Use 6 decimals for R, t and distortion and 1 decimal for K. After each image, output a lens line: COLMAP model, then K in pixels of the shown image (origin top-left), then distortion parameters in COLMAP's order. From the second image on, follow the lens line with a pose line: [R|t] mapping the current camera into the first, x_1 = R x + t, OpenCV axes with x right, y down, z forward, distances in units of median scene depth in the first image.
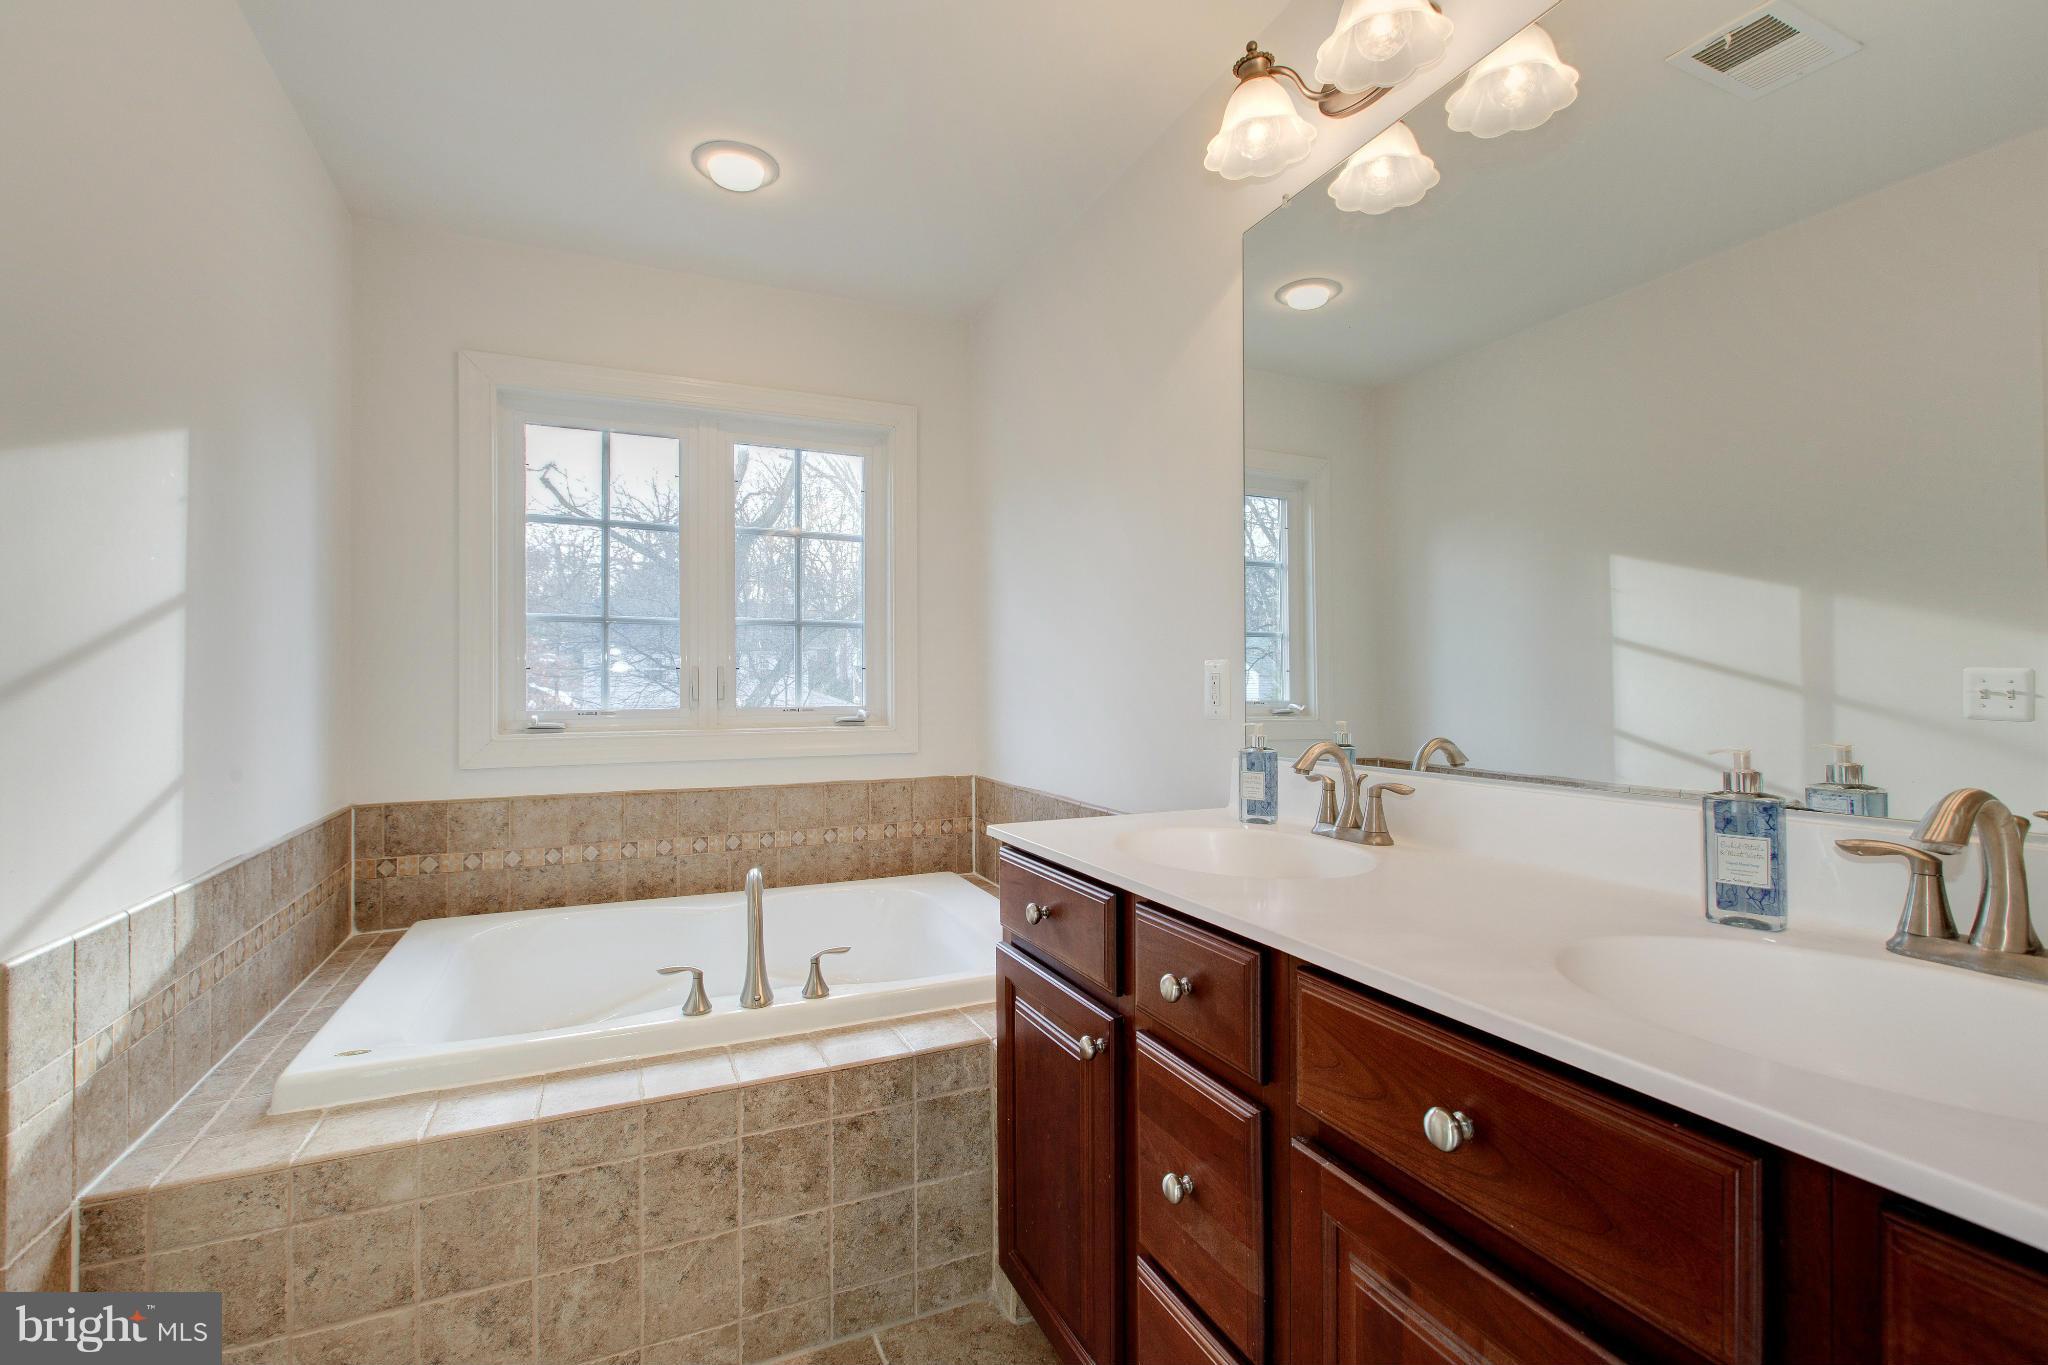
lens RADIAL K [[905.2, 0, 1018.7], [0, 905.2, 679.9], [0, 0, 1]] dist [0.002040, -0.001492]
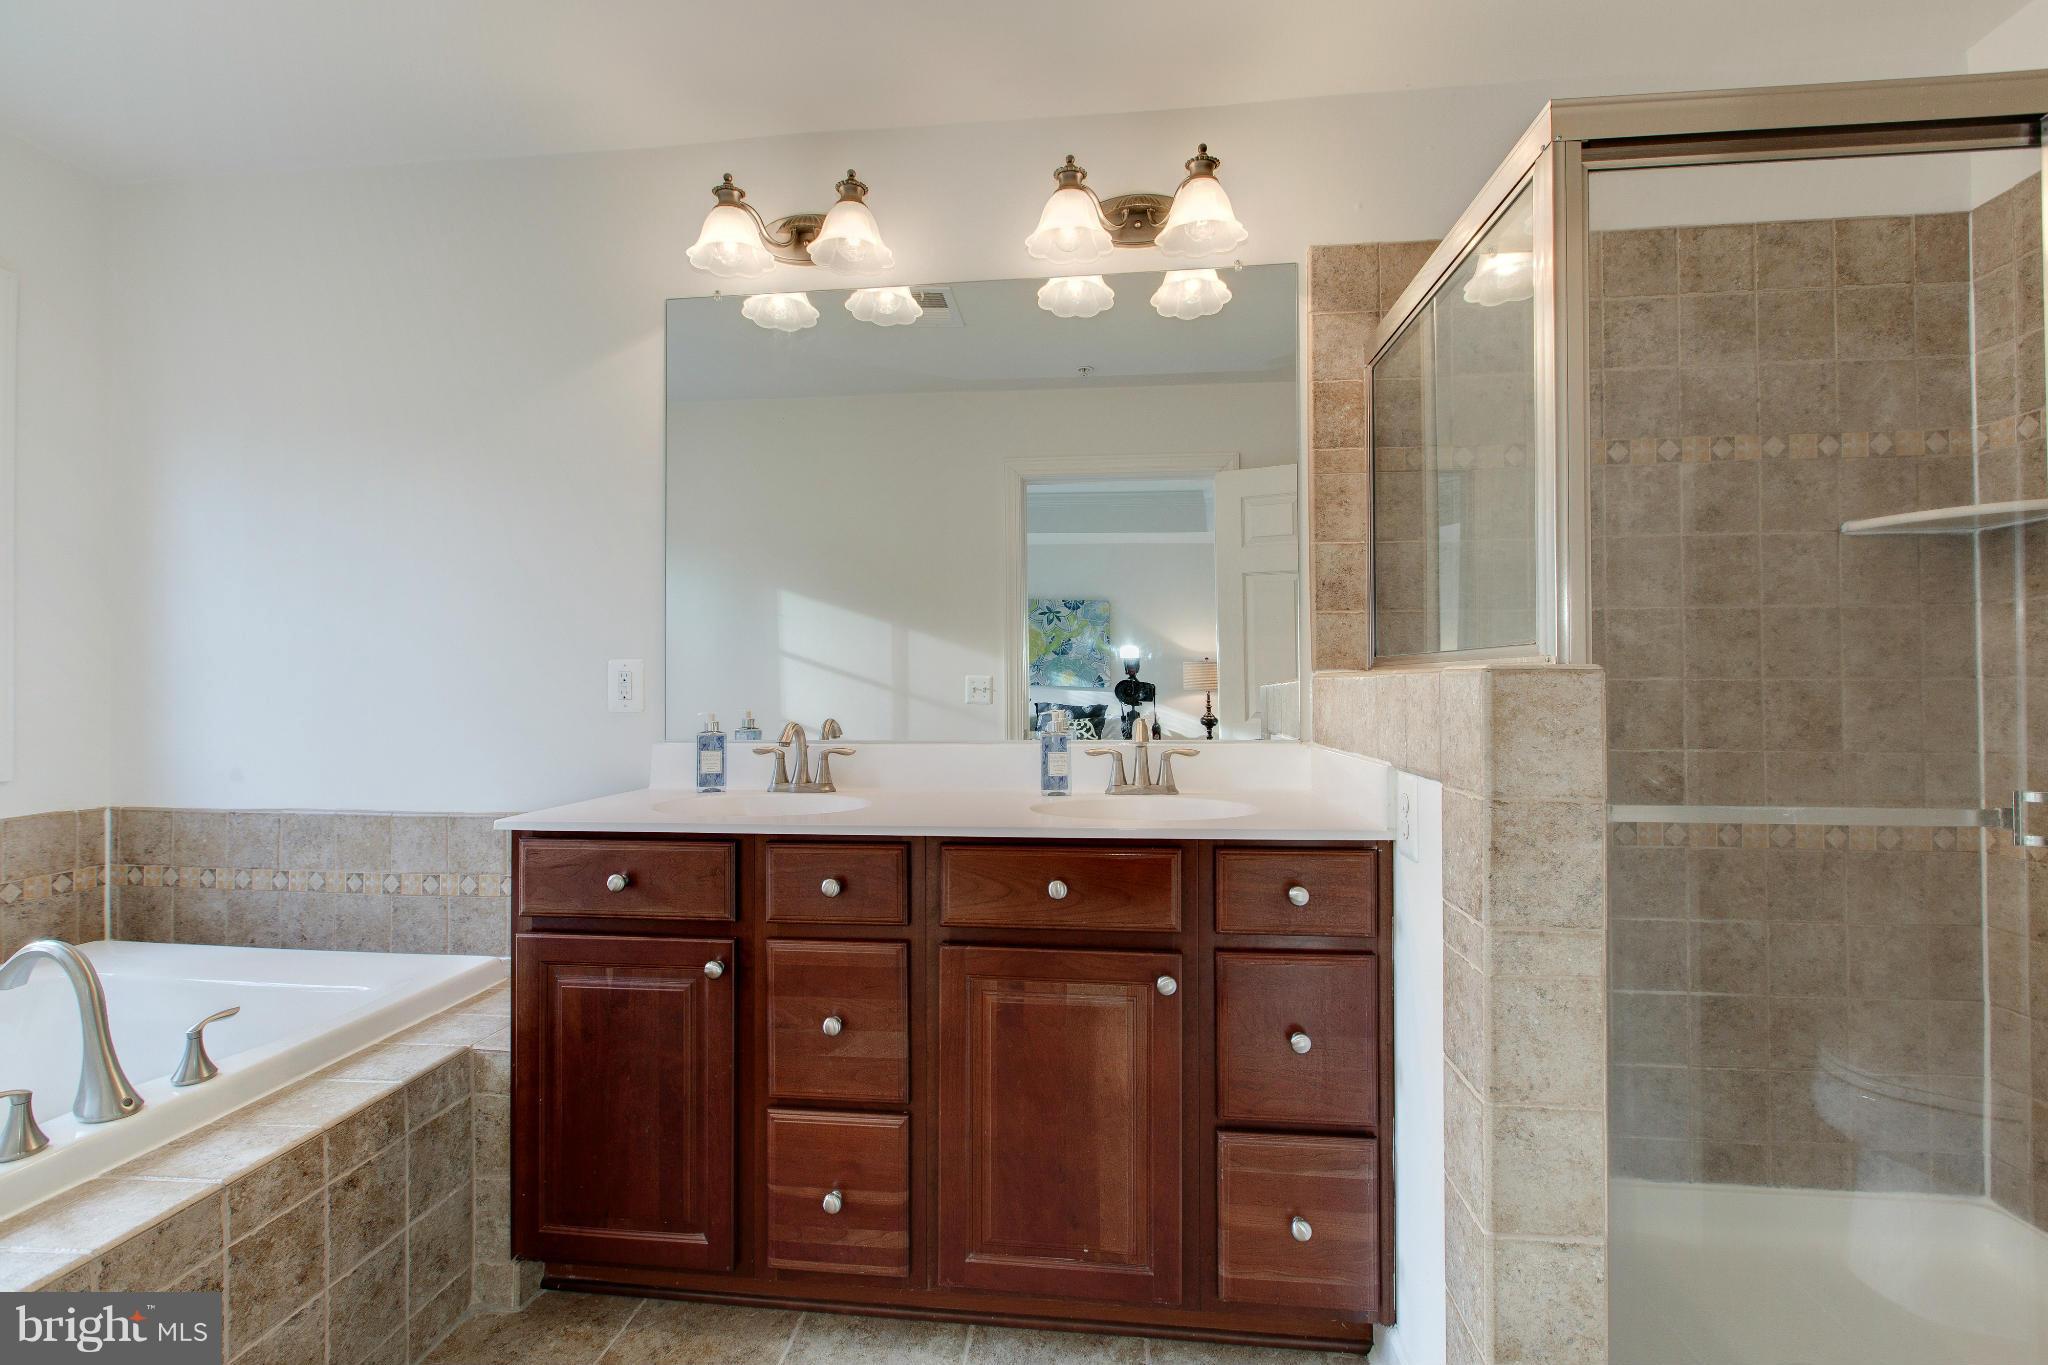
lens RADIAL K [[905.2, 0, 1018.7], [0, 905.2, 679.9], [0, 0, 1]] dist [0.002040, -0.001492]
pose [[0.508893, 0.010936, 0.860760, -0.597166], [-0.005229, 0.999940, -0.009612, 0.013617], [-0.860814, 0.000390, 0.508920, 0.006409]]
